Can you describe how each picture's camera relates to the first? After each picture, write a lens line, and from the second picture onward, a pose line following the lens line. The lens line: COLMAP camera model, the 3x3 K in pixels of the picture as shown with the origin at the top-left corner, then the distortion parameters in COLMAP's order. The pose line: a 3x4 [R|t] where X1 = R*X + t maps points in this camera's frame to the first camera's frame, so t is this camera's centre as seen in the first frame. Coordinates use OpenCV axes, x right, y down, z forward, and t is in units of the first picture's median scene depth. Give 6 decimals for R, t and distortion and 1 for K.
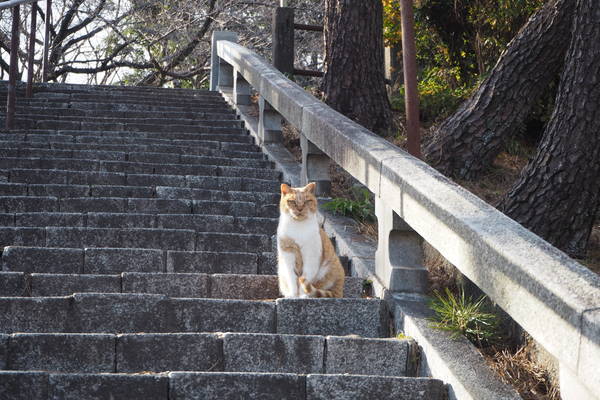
lens RADIAL K [[1500.5, 0, 301.4], [0, 1500.5, 199.0], [0, 0, 1]] dist [0.027835, 0.000000]
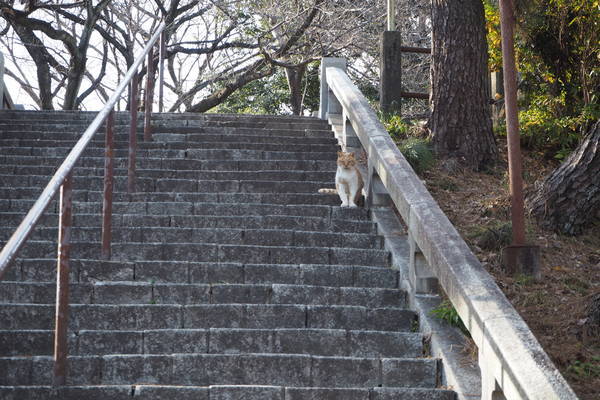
lens RADIAL K [[1500.5, 0, 299.1], [0, 1500.5, 201.2], [0, 0, 1]] dist [0.027835, 0.000000]
pose [[0.997125, -0.011918, -0.074830, 0.001575], [0.015224, 0.998926, 0.043760, -0.082798], [0.074228, -0.044774, 0.996236, -0.038311]]
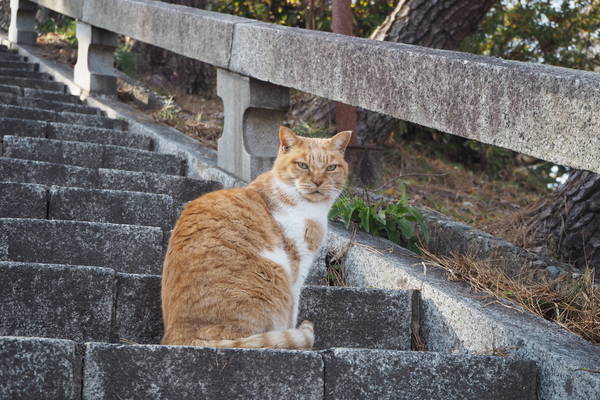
lens RADIAL K [[1302.3, 0, 299.4], [0, 1302.3, 199.8], [0, 0, 1]] dist [0.076497, 0.000000]
pose [[0.971344, 0.041620, 0.234006, -0.064717], [-0.047118, 0.998728, 0.017949, -0.004343], [-0.232961, -0.028461, 0.972069, 0.388248]]
